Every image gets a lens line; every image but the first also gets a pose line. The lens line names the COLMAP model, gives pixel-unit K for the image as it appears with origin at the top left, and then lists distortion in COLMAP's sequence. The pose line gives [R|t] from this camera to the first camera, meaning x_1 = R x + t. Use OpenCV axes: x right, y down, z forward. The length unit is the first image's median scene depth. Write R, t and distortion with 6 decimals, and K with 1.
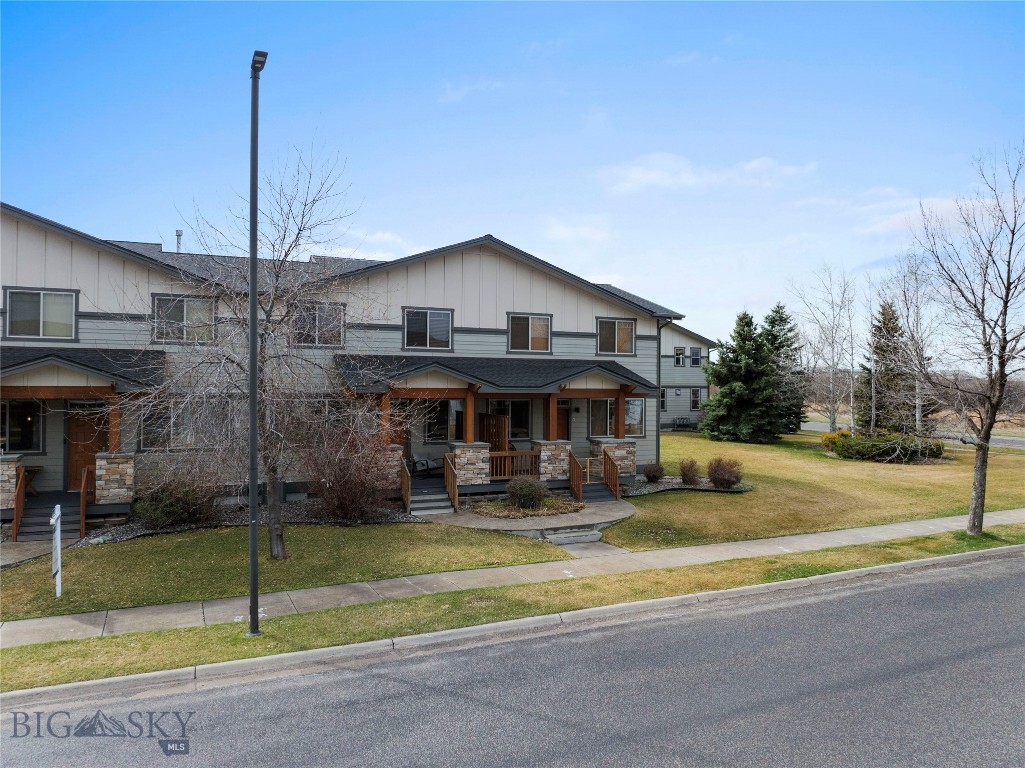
lens RADIAL K [[744.9, 0, 514.3], [0, 744.9, 391.9], [0, 0, 1]] dist [-0.046747, 0.001421]
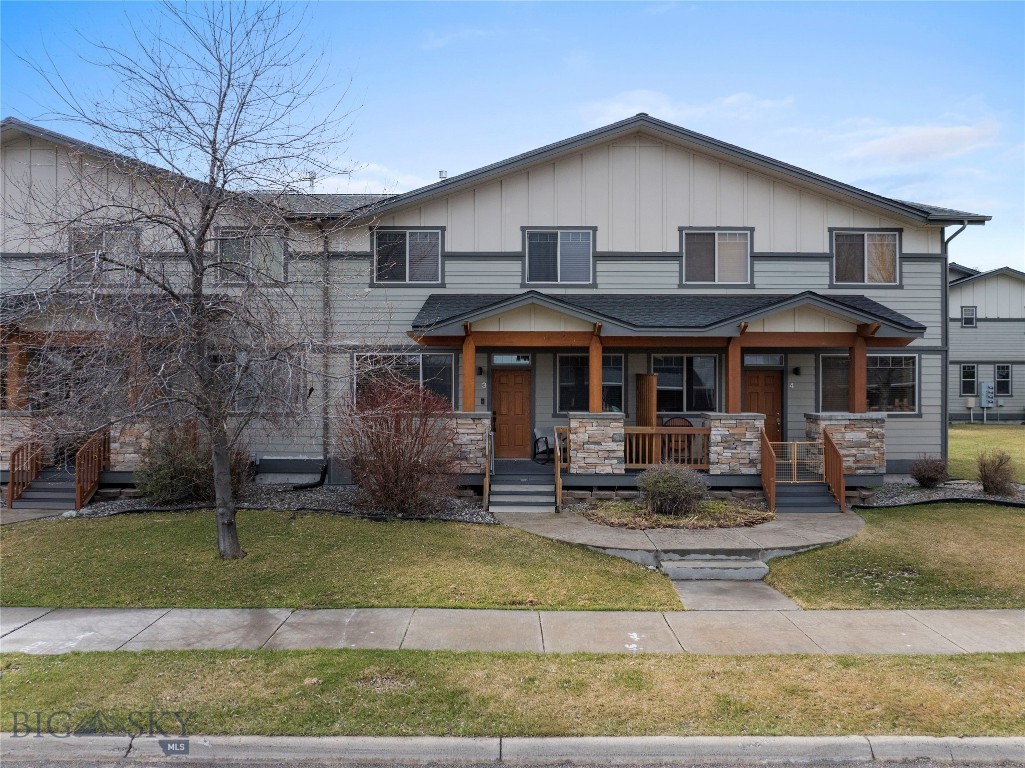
lens RADIAL K [[744.9, 0, 497.5], [0, 744.9, 386.9], [0, 0, 1]] dist [-0.046747, 0.001421]
pose [[0.898498, -0.001781, -0.438974, 0.157017], [-0.000933, 0.999982, -0.005967, 0.049704], [0.438977, 0.005770, 0.898480, 0.353625]]
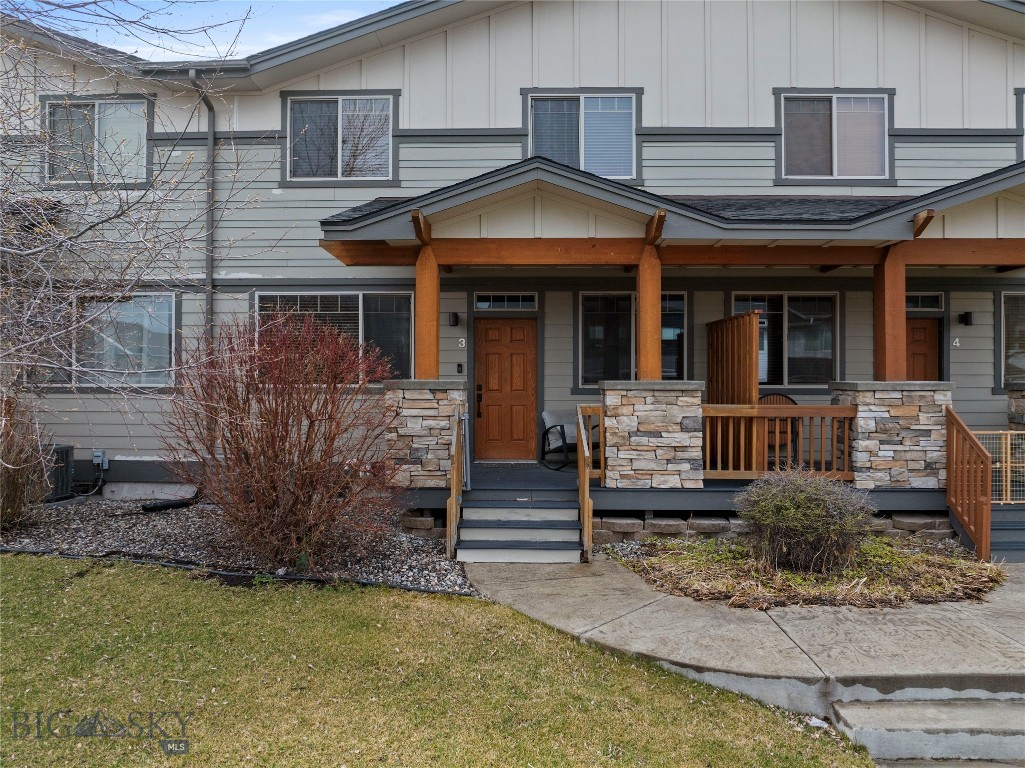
lens RADIAL K [[744.9, 0, 502.5], [0, 744.9, 383.6], [0, 0, 1]] dist [-0.046747, 0.001421]
pose [[0.894709, -0.003379, -0.446636, 0.043007], [-0.000289, 0.999967, -0.008144, 0.073890], [0.446649, 0.007415, 0.894679, 0.624600]]
